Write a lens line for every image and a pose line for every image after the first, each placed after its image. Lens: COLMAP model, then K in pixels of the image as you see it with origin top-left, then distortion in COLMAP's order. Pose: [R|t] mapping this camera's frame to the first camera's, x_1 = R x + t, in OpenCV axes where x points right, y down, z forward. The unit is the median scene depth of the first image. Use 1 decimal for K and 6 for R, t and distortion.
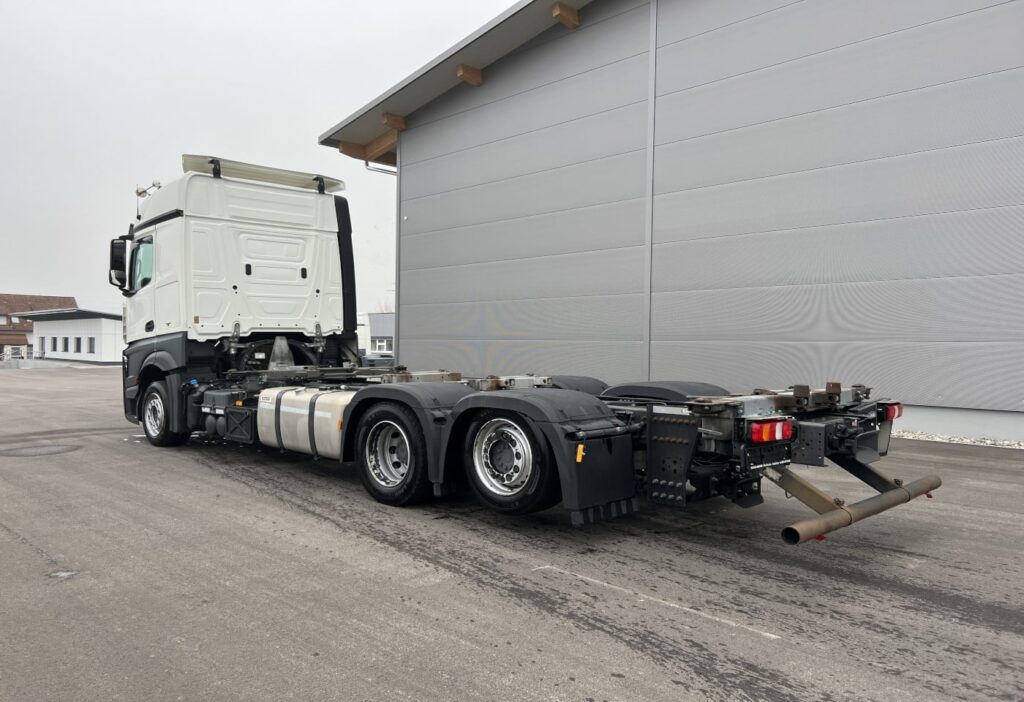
lens RADIAL K [[748.6, 0, 513.6], [0, 748.6, 348.5], [0, 0, 1]] dist [0.048889, -0.043531]
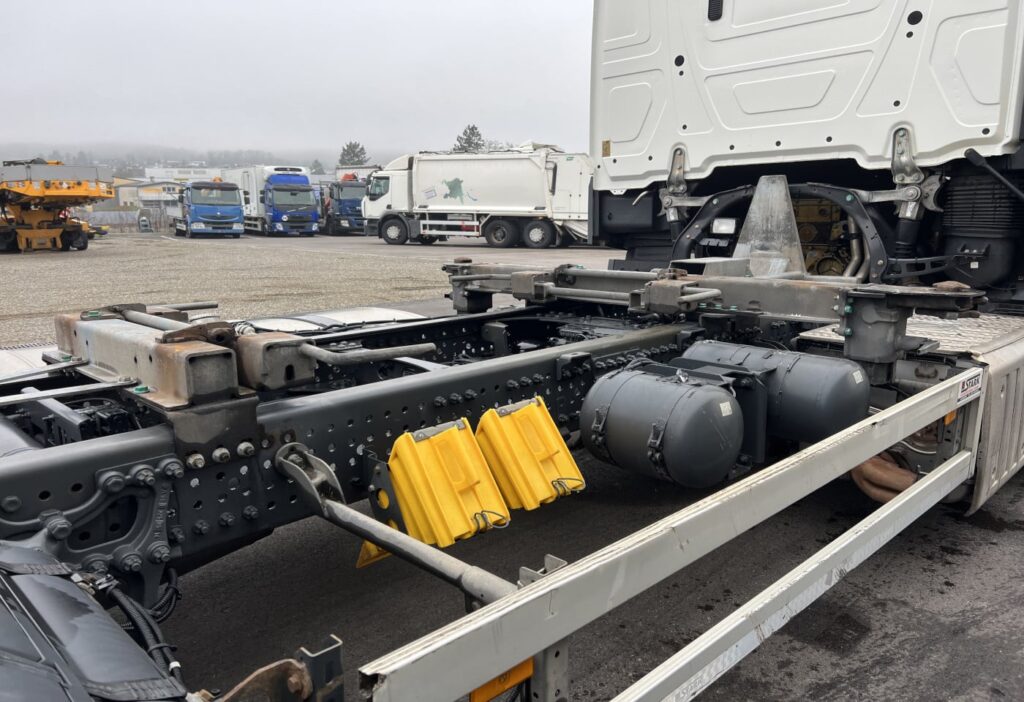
lens RADIAL K [[826.1, 0, 512.6], [0, 826.1, 332.1], [0, 0, 1]] dist [0.111942, -0.043684]
pose [[-0.036114, 0.155692, -0.987145, 0.123492], [0.004415, 0.987805, 0.155634, -0.004872], [0.999338, 0.001262, -0.036361, 0.956907]]
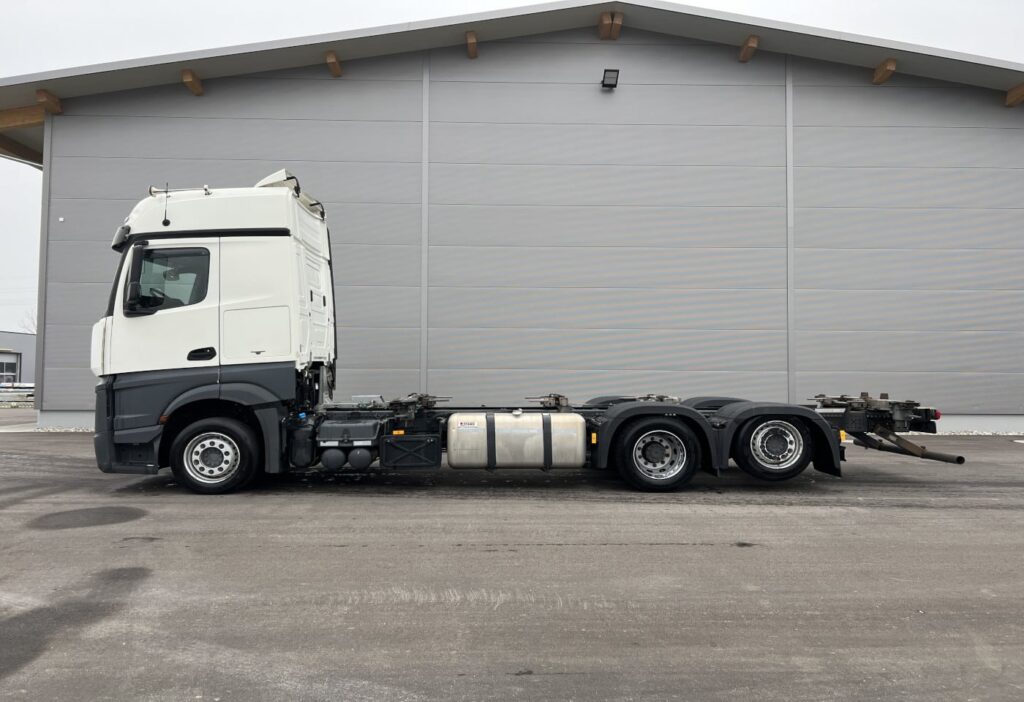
lens RADIAL K [[748.6, 0, 506.9], [0, 748.6, 351.0], [0, 0, 1]] dist [0.048889, -0.043531]
pose [[0.701957, 0.015119, 0.712059, -0.898130], [0.007646, 0.999557, -0.028761, -0.006183], [-0.712178, 0.025634, 0.701530, 0.168318]]
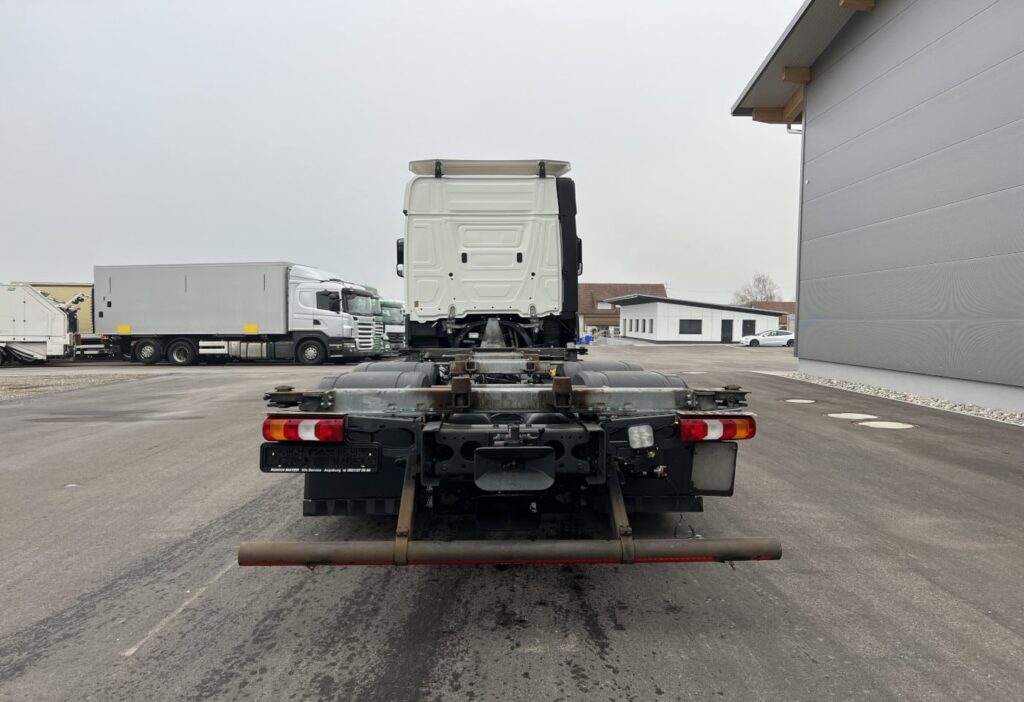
lens RADIAL K [[748.6, 0, 517.7], [0, 748.6, 355.4], [0, 0, 1]] dist [0.048889, -0.043531]
pose [[0.742440, 0.026092, -0.669404, 0.472563], [-0.002670, 0.999349, 0.035991, -0.001109], [0.669907, -0.024934, 0.742026, 0.241824]]
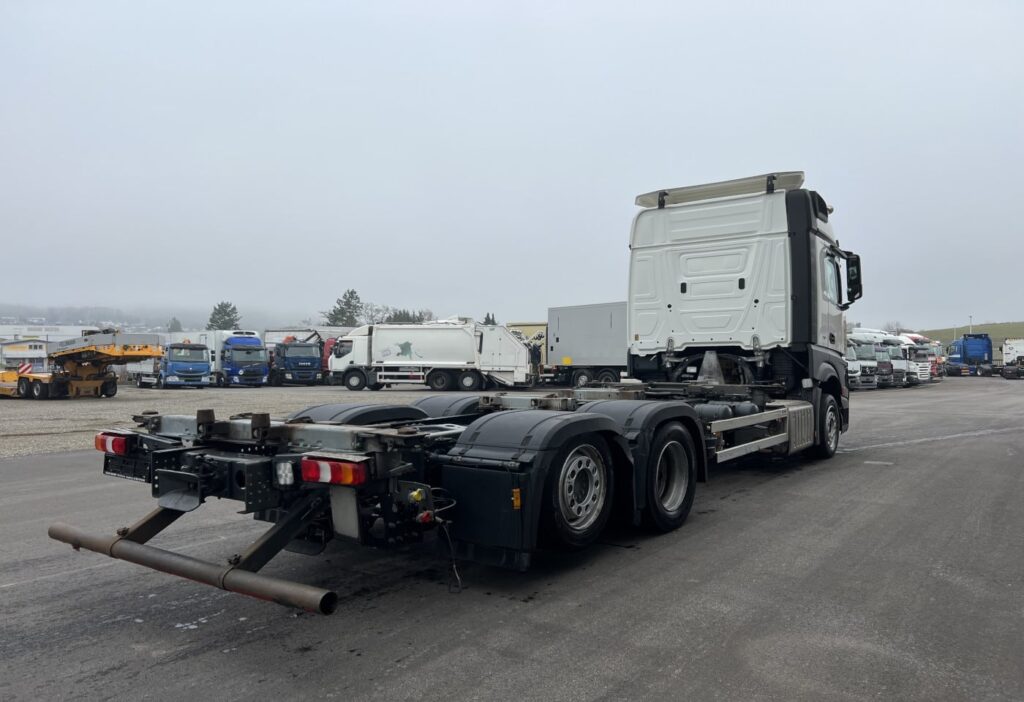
lens RADIAL K [[748.6, 0, 515.1], [0, 748.6, 351.3], [0, 0, 1]] dist [0.048889, -0.043531]
pose [[0.178656, -0.008734, -0.983873, 0.675362], [0.000158, 0.999961, -0.008848, -0.007022], [0.983912, 0.001425, 0.178650, 0.609794]]
